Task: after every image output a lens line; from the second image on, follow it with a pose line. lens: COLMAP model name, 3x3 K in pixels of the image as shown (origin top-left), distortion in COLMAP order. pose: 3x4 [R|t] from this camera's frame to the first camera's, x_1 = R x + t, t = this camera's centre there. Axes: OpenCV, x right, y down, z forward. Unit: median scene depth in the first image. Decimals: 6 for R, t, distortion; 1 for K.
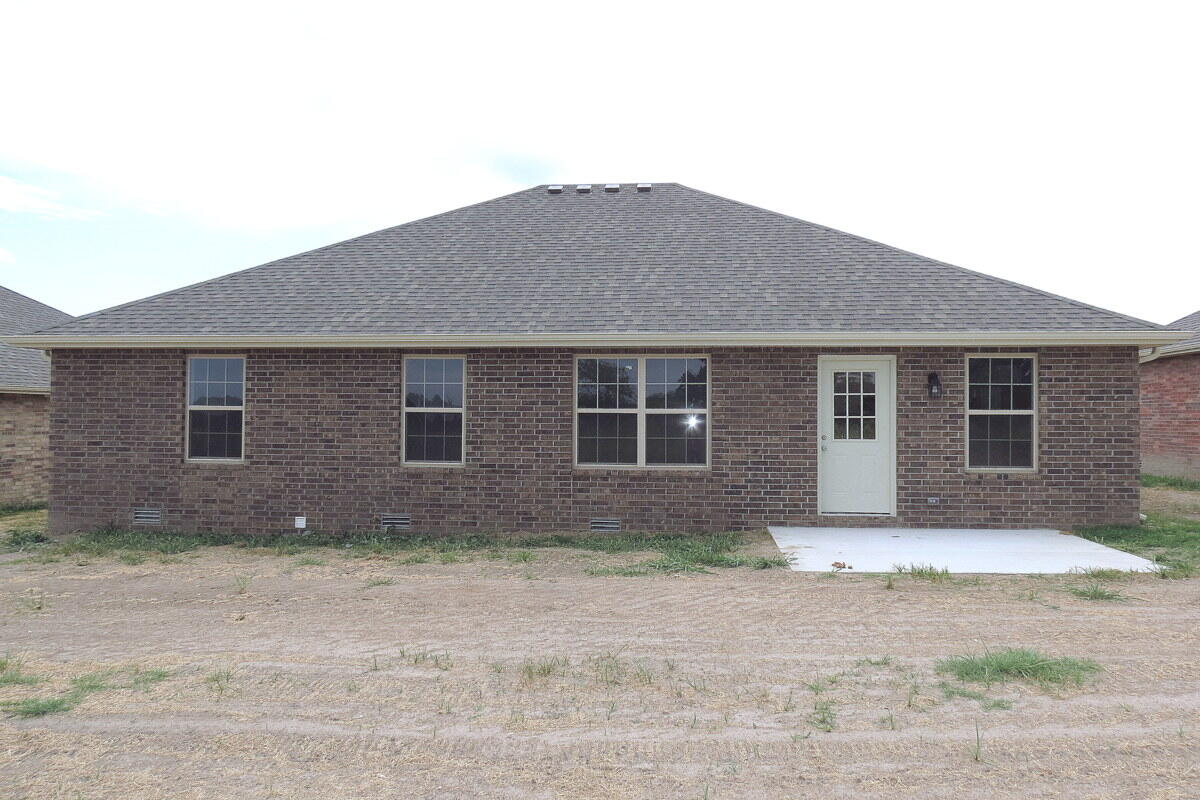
lens RADIAL K [[901.5, 0, 600.0], [0, 901.5, 379.0], [0, 0, 1]] dist [-0.043845, 0.004446]
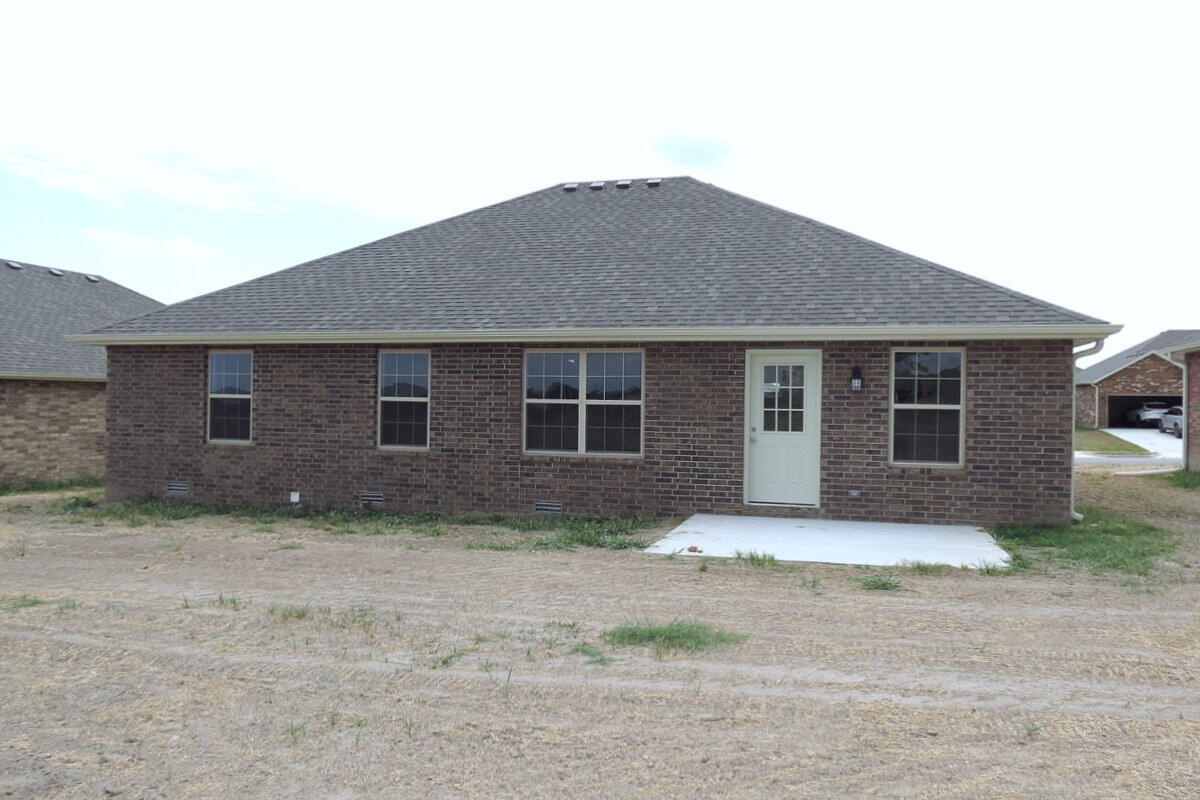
lens RADIAL K [[925.7, 0, 600.0], [0, 925.7, 400.0], [0, 0, 1]] dist [-0.039471, 0.005278]
pose [[0.980438, 0.008291, -0.196656, 0.285222], [-0.000886, 0.999288, 0.037713, -0.008278], [0.196829, -0.036801, 0.979747, -0.070661]]
